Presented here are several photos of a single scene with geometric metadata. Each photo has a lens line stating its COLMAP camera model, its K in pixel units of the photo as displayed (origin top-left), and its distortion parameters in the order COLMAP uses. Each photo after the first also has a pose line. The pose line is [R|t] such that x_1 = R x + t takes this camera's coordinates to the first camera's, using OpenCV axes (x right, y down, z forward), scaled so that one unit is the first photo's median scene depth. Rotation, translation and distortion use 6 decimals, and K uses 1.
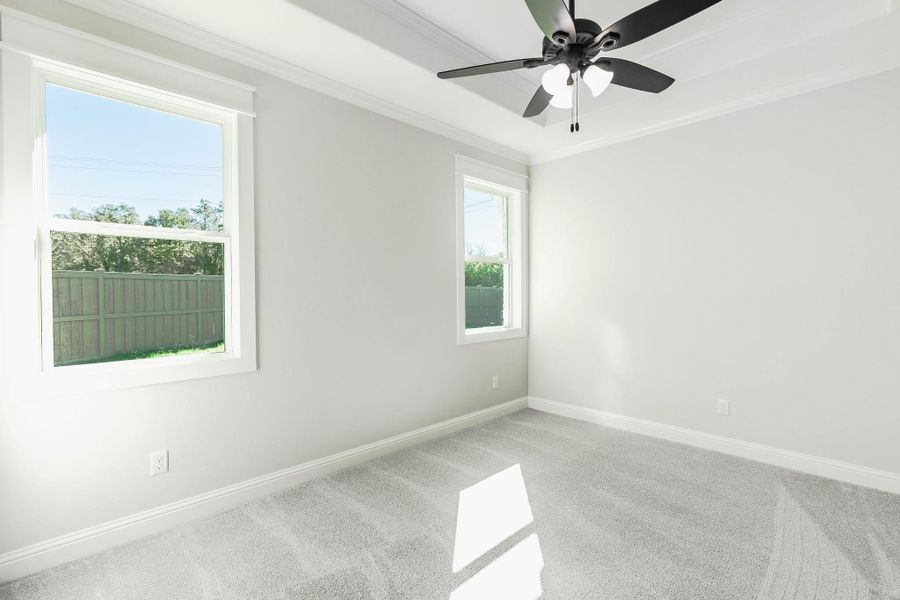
lens RADIAL K [[412.2, 0, 454.3], [0, 412.2, 295.4], [0, 0, 1]] dist [-0.000371, 0.000103]
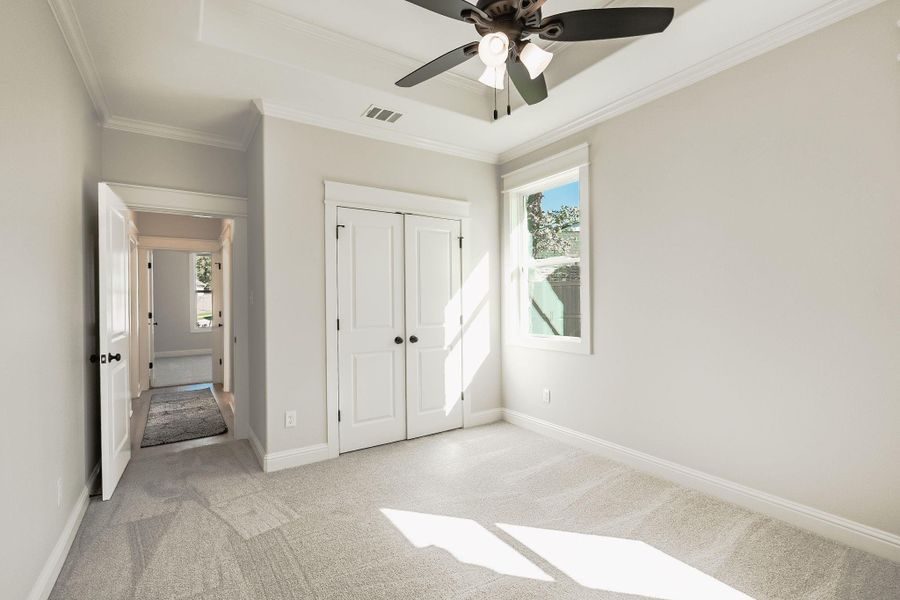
lens RADIAL K [[412.2, 0, 454.0], [0, 412.2, 302.9], [0, 0, 1]] dist [-0.000371, 0.000103]
pose [[-0.185865, 0.003878, -0.982568, 0.985640], [-0.005701, 0.999971, 0.005025, 0.013029], [0.982559, 0.006535, -0.185837, 0.896134]]
